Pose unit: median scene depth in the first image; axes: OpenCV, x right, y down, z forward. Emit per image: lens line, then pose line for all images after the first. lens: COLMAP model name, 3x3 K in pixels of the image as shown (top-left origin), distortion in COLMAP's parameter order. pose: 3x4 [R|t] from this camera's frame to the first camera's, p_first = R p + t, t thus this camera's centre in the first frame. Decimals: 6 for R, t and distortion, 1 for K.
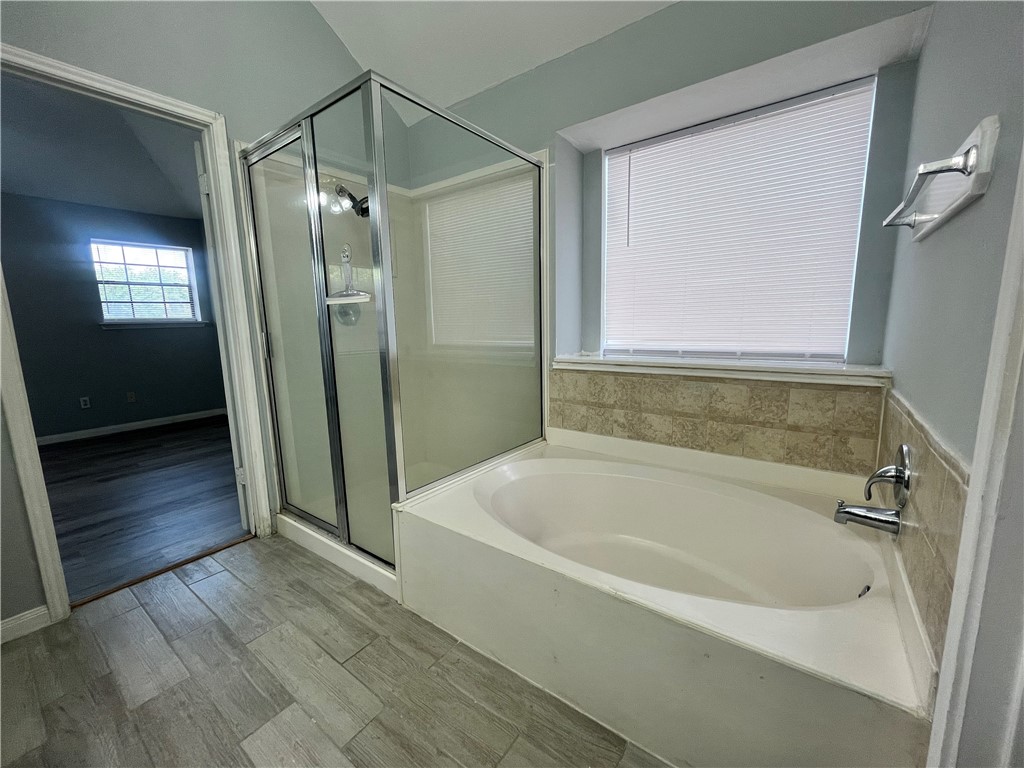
lens RADIAL K [[412.4, 0, 509.2], [0, 412.4, 384.1], [0, 0, 1]] dist [-0.000597, -0.000673]
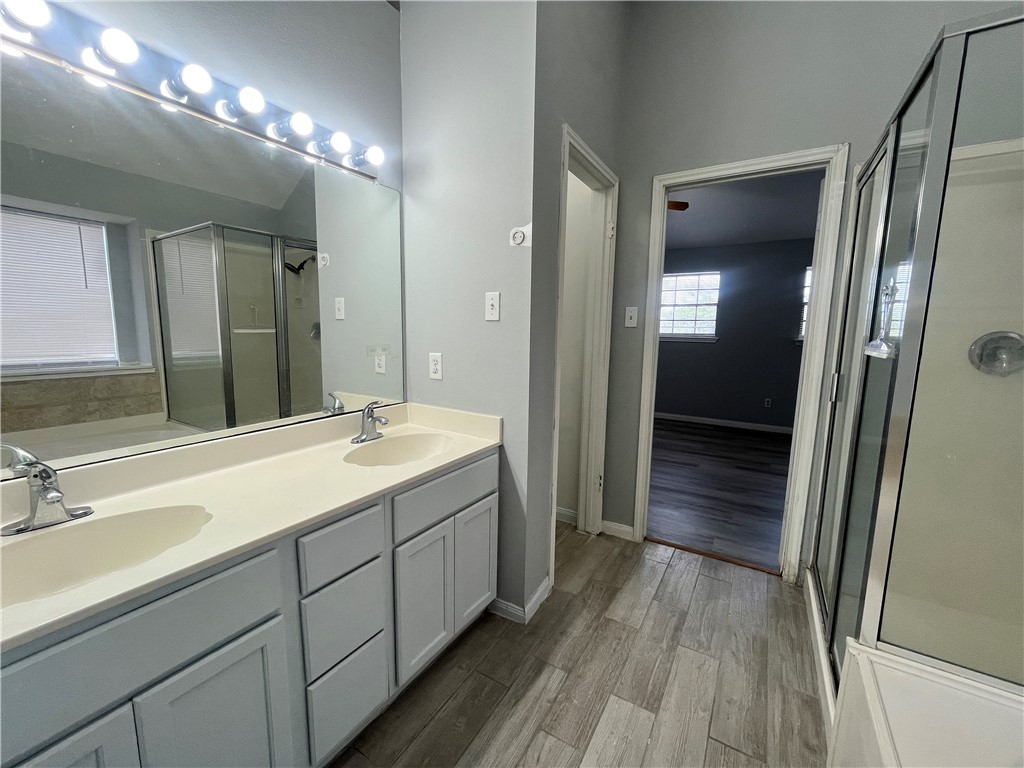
lens RADIAL K [[412.4, 0, 509.1], [0, 412.4, 385.3], [0, 0, 1]] dist [-0.000597, -0.000673]
pose [[0.082329, 0.158069, -0.983990, 0.319249], [-0.164265, 0.975990, 0.143040, -0.152391], [0.982975, 0.149859, 0.106317, 0.282812]]
